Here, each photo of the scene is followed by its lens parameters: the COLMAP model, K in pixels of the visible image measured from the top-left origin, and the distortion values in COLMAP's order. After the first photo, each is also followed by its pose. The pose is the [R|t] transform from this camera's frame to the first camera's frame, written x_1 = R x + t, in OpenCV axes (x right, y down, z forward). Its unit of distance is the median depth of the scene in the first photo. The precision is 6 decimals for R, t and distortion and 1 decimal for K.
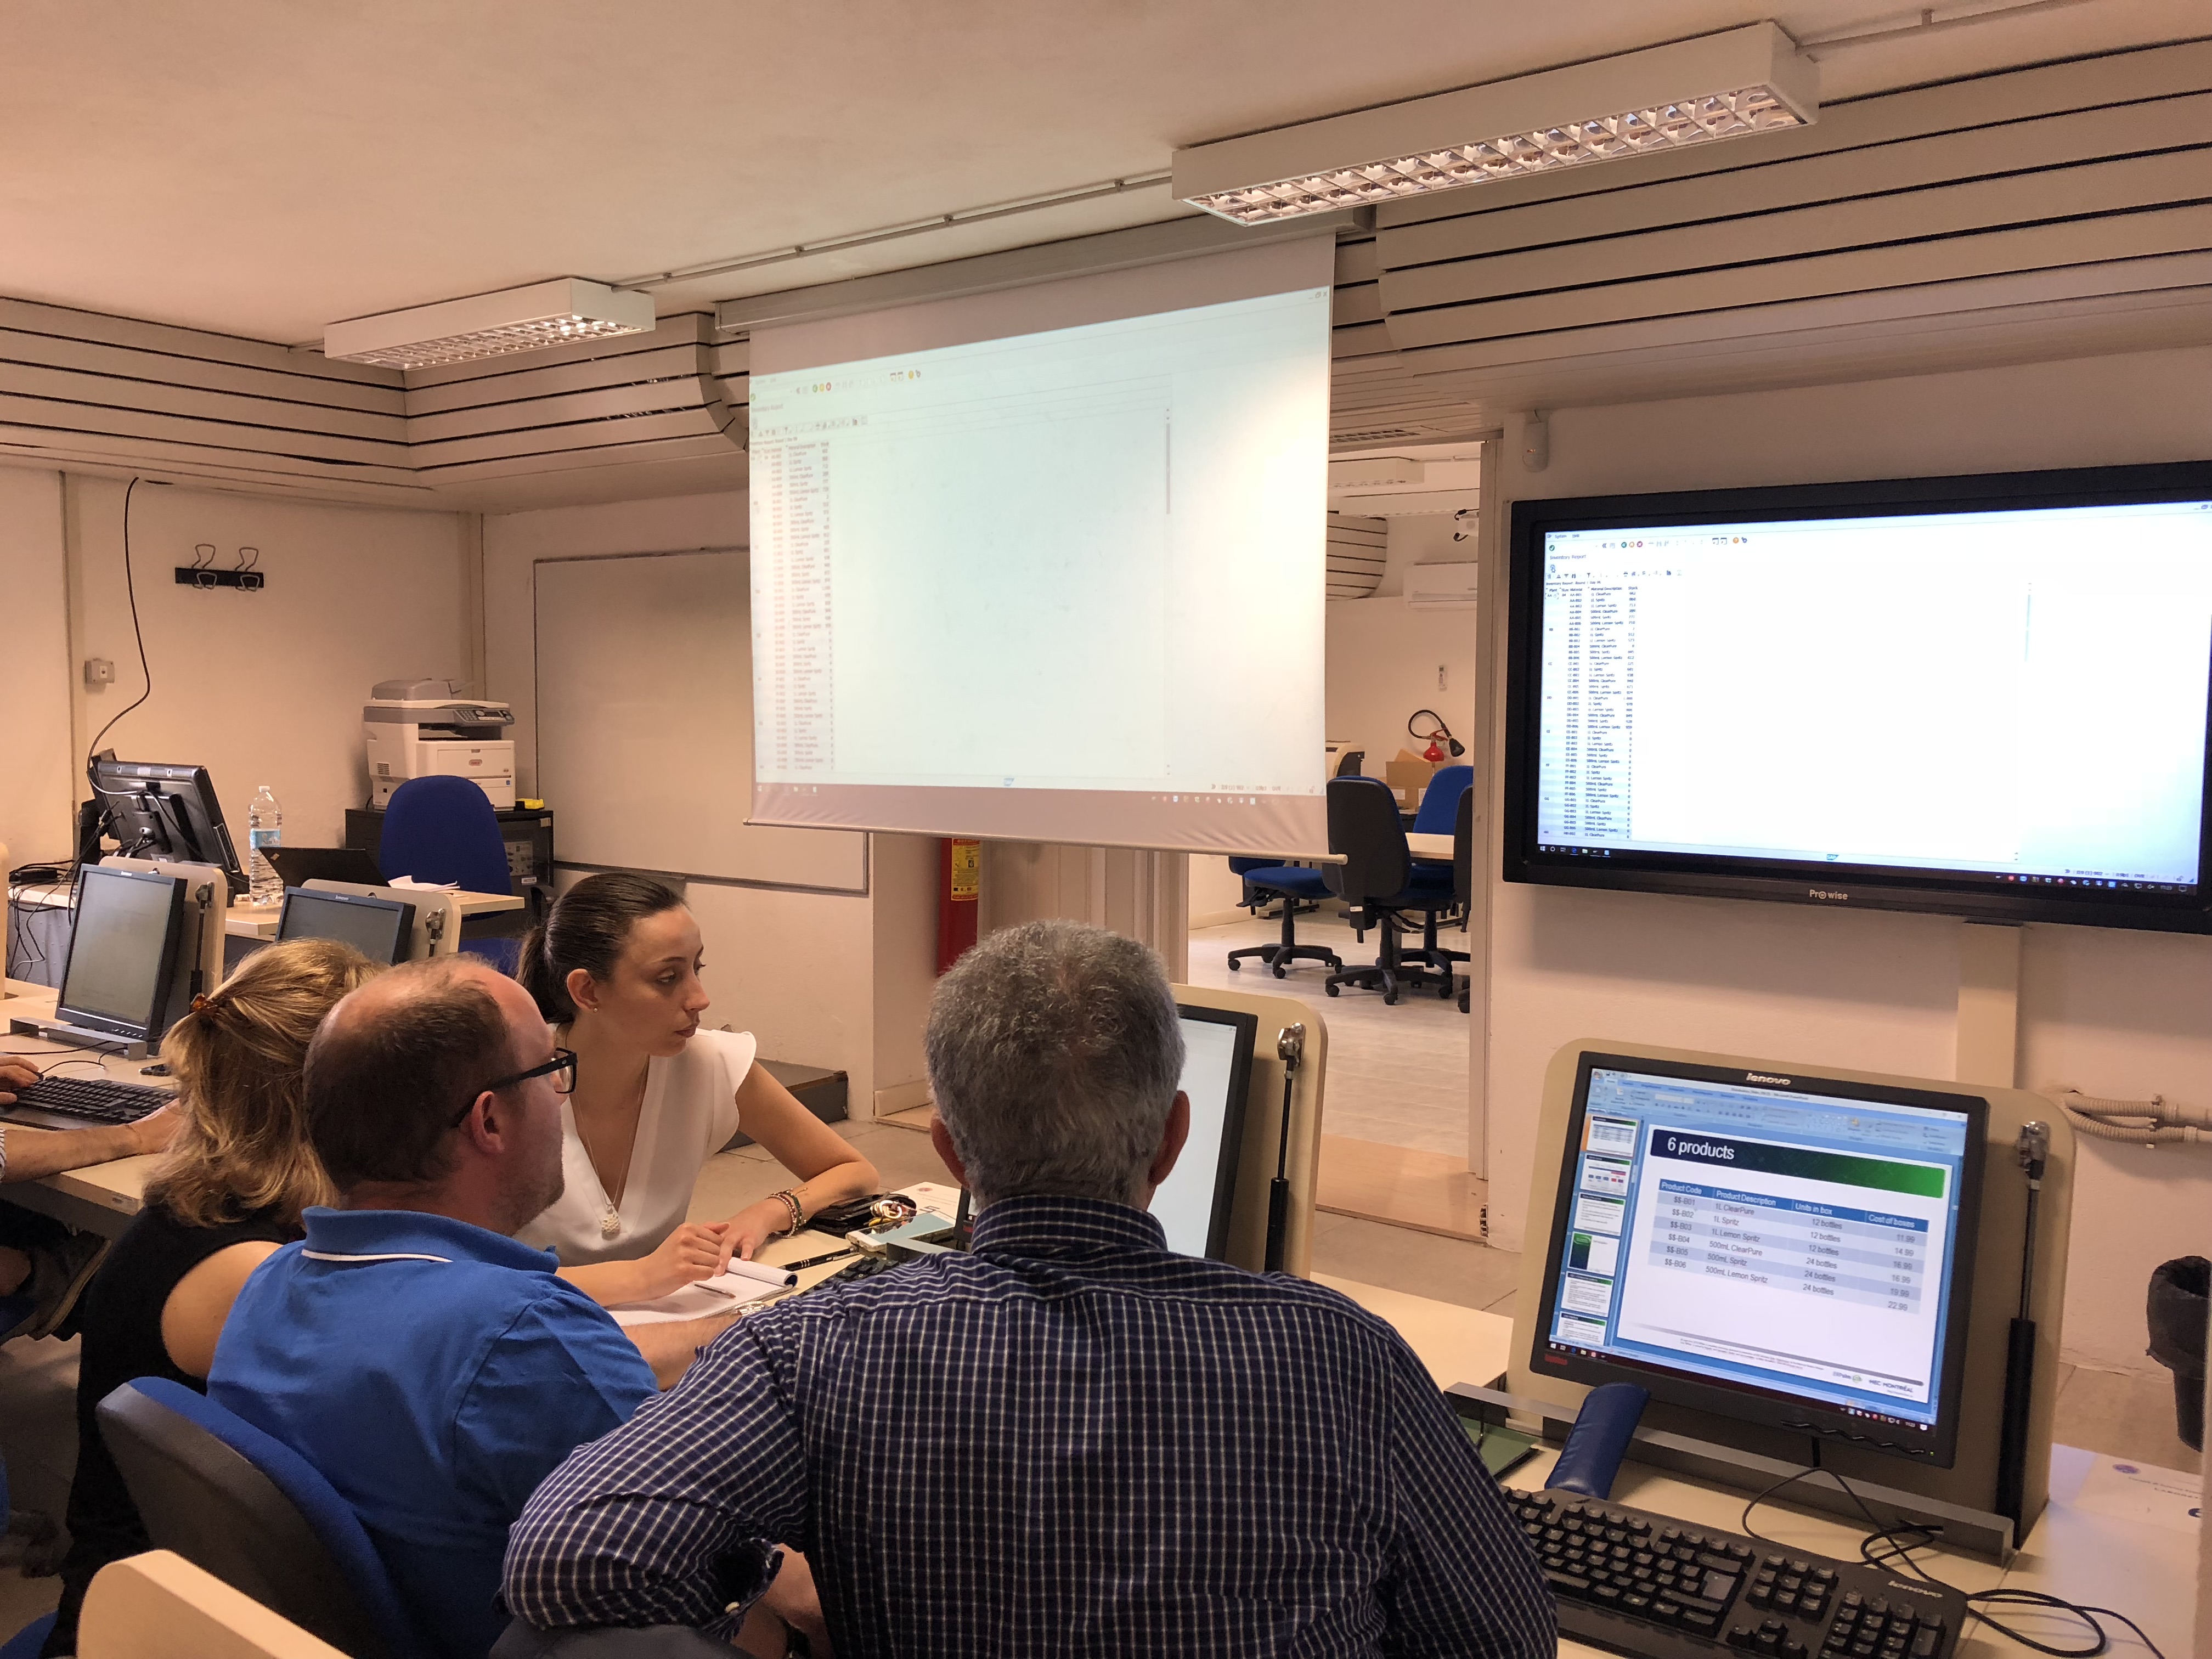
lens RADIAL K [[1828.7, 0, 1117.3], [0, 1828.7, 829.3], [0, 0, 1]] dist [0.023918, -0.004505]
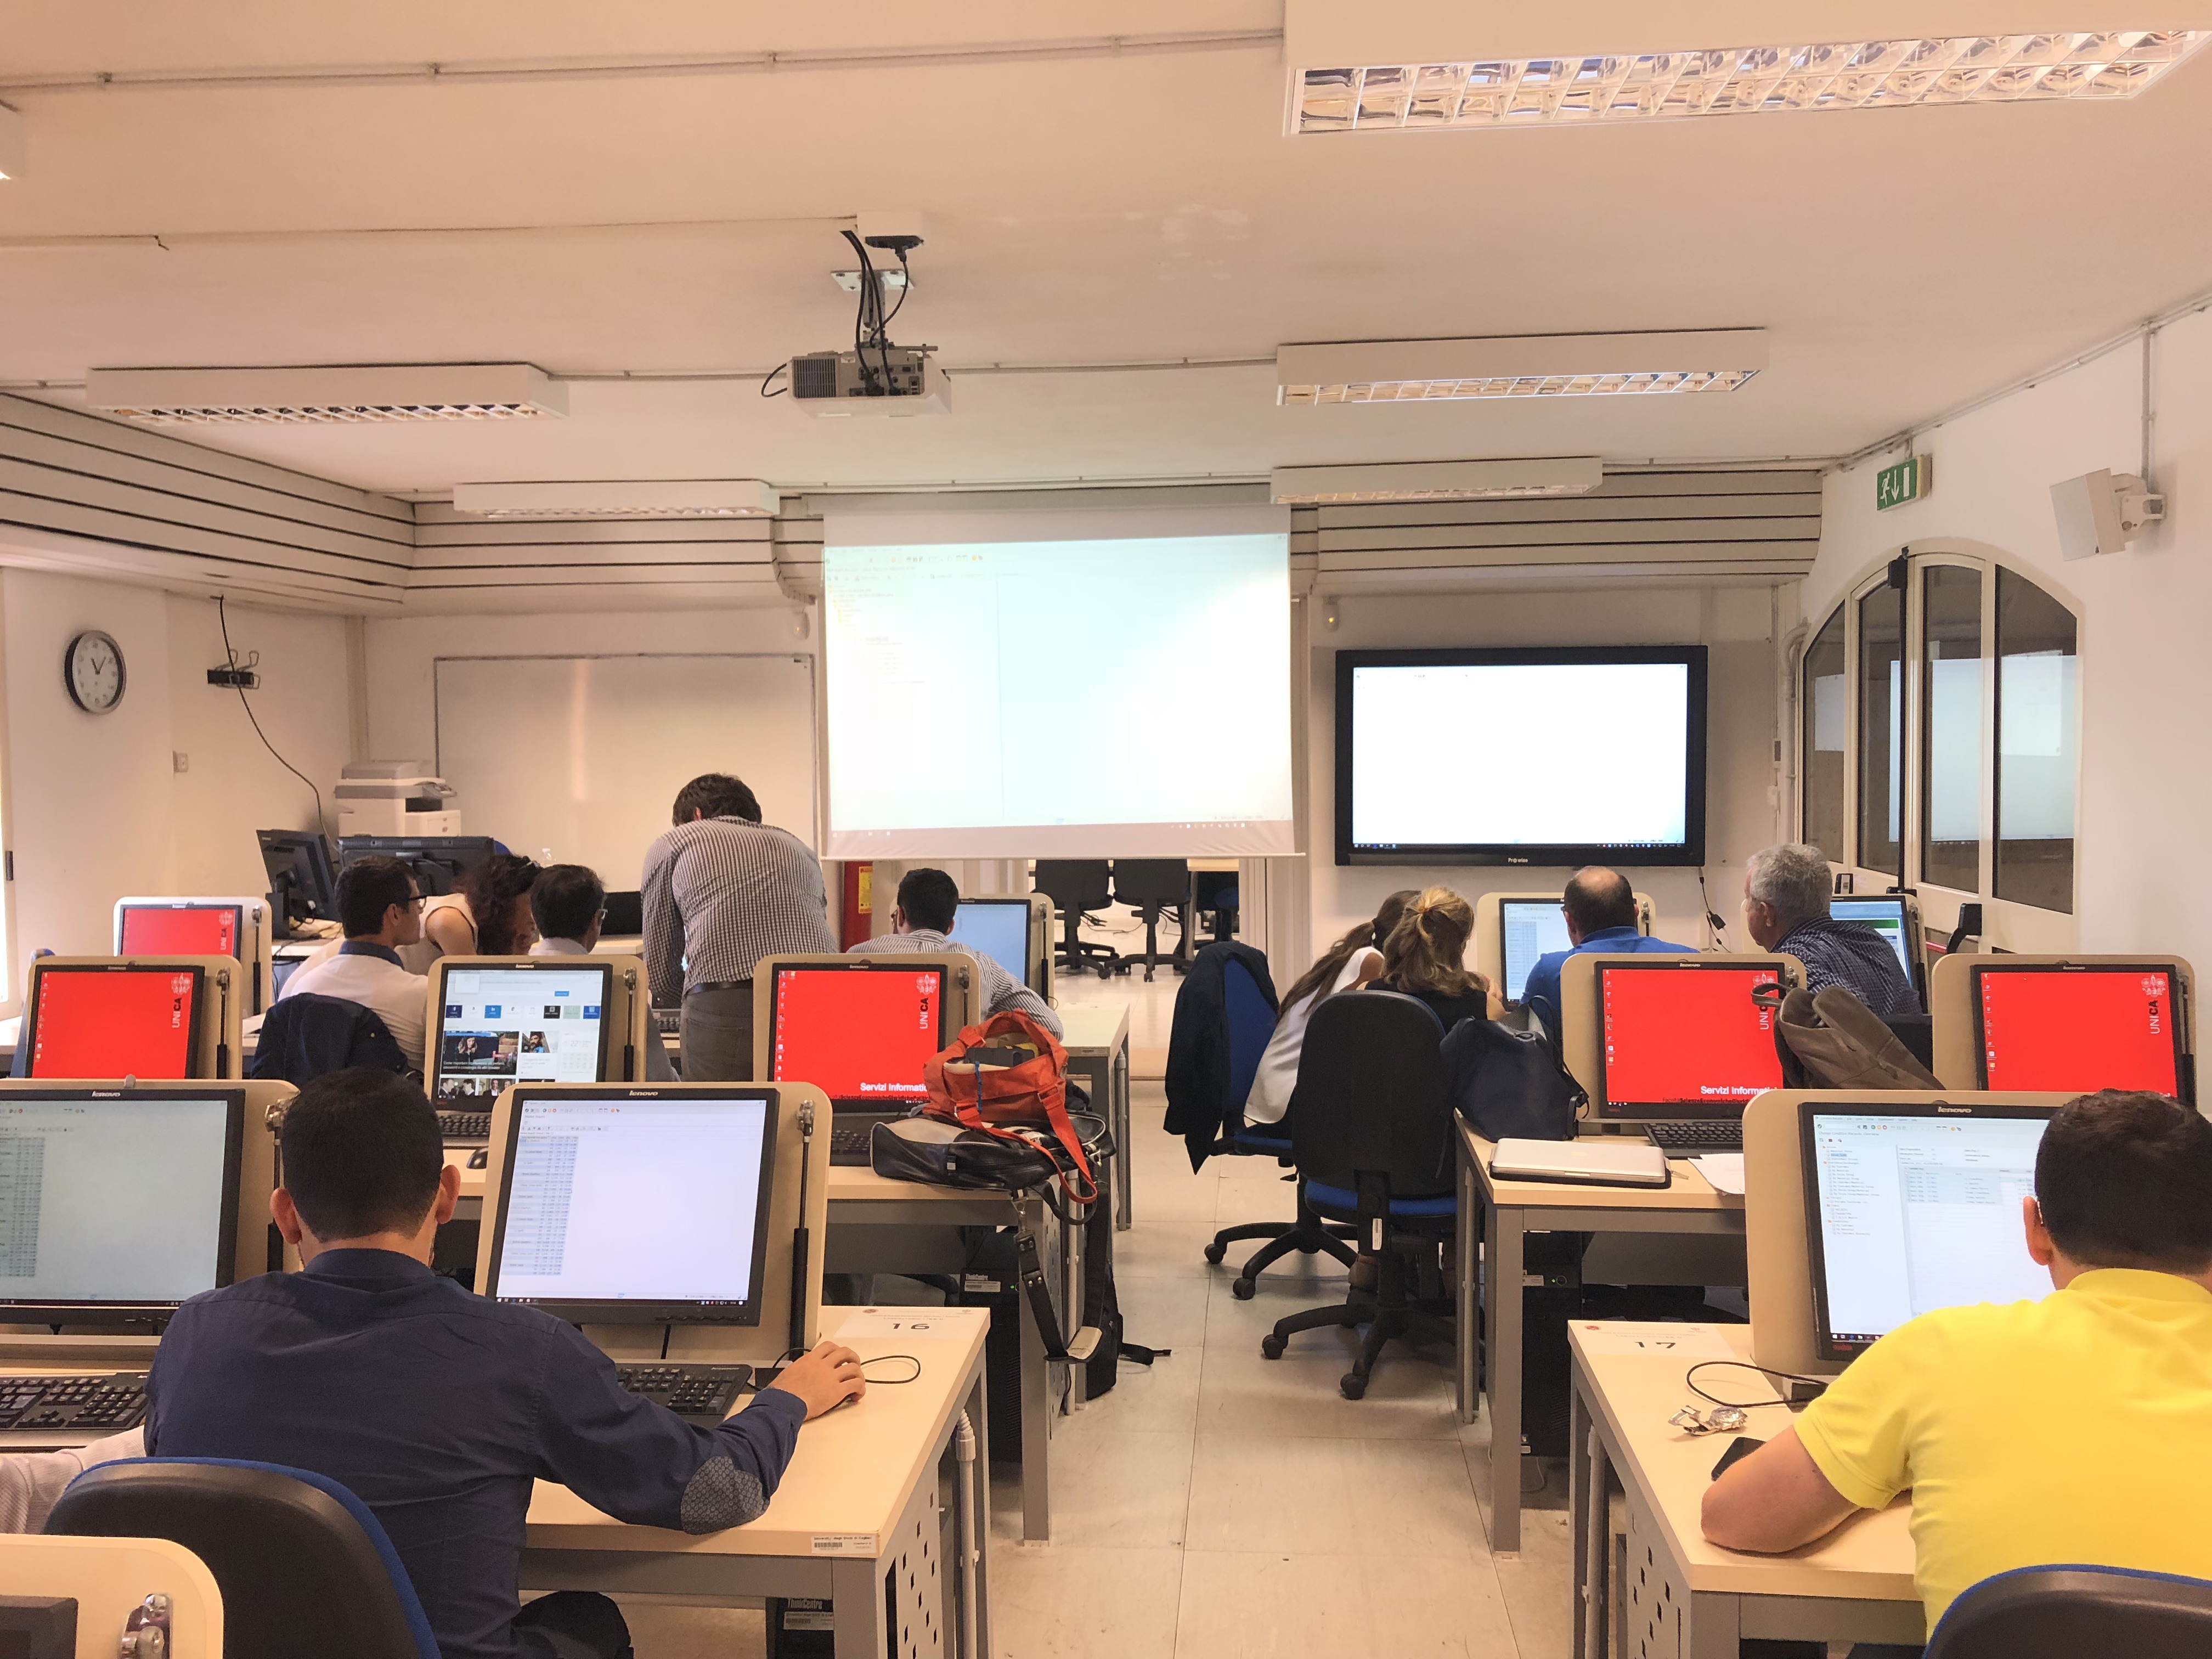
lens RADIAL K [[1828.7, 0, 1099.5], [0, 1828.7, 832.0], [0, 0, 1]] dist [0.023918, -0.004505]
pose [[0.846189, -0.045908, 0.530902, -0.656039], [0.054579, 0.998509, -0.000649, -0.010955], [-0.530080, 0.029525, 0.847433, -0.258820]]
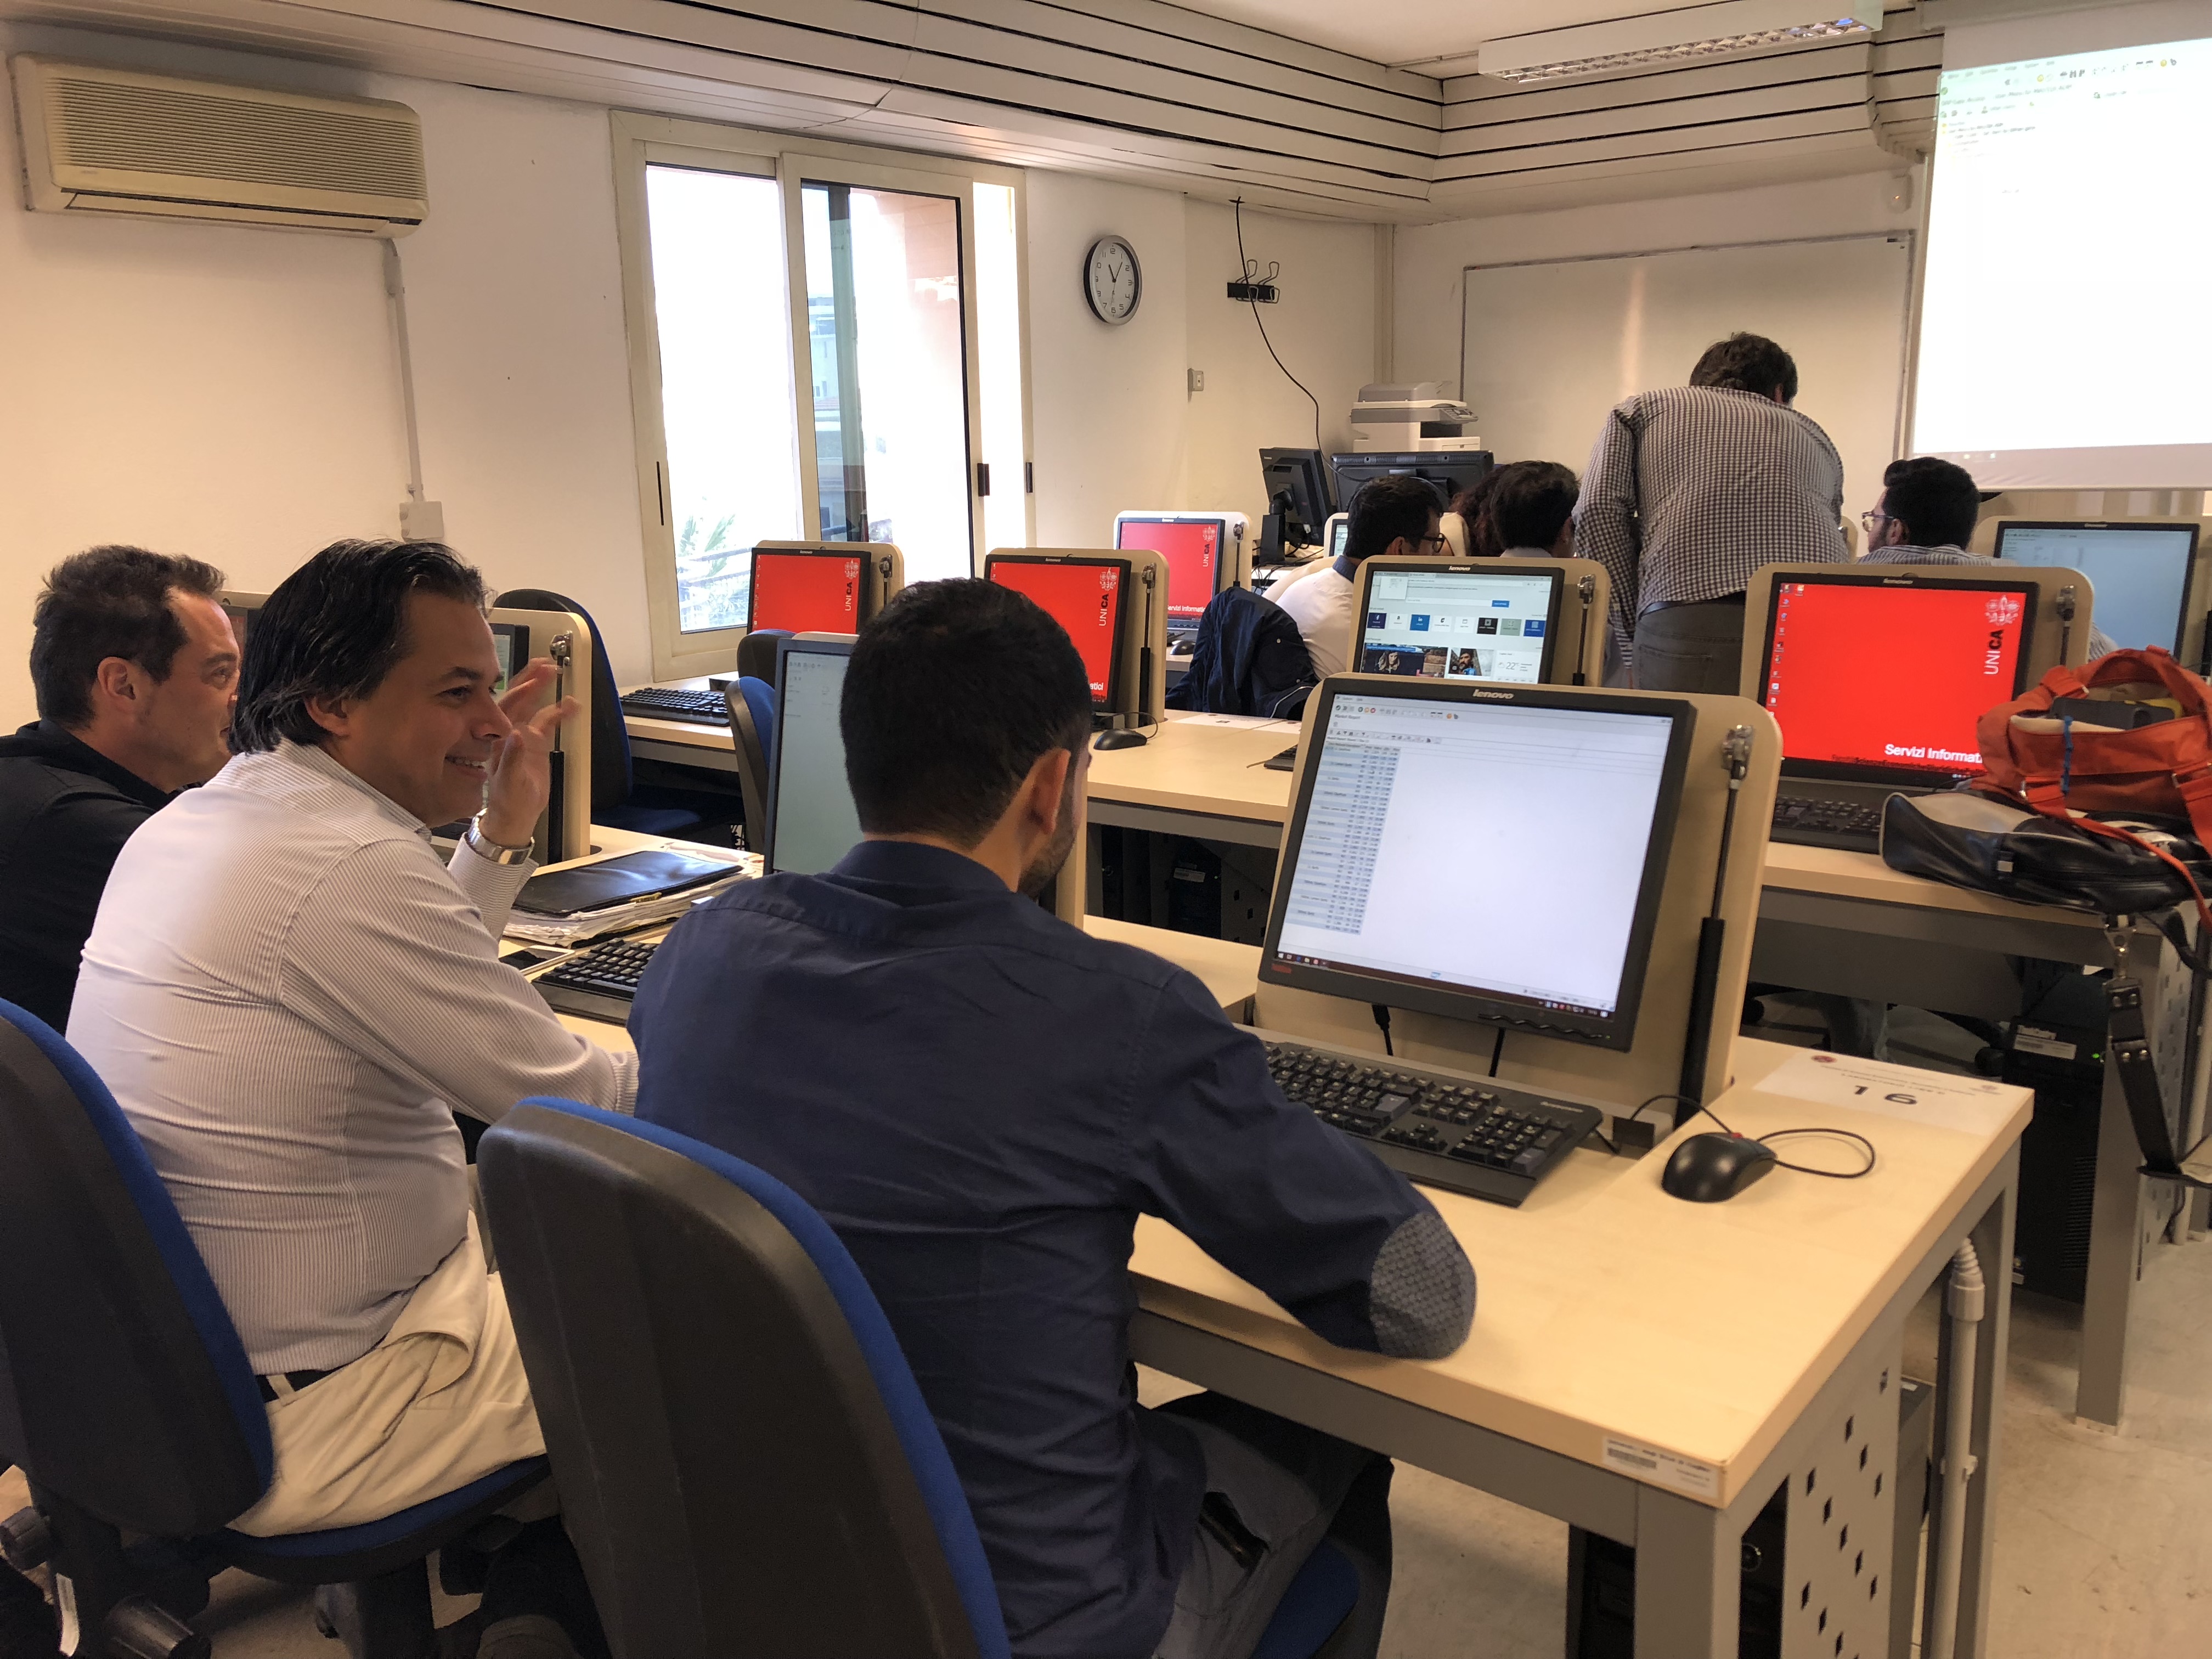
lens RADIAL K [[1828.7, 0, 1094.1], [0, 1828.7, 821.1], [0, 0, 1]] dist [0.023918, -0.004505]
pose [[0.999365, -0.027634, -0.022475, -0.577926], [0.030475, 0.989983, 0.137856, 0.022277], [0.018441, -0.138454, 0.990197, -0.128641]]
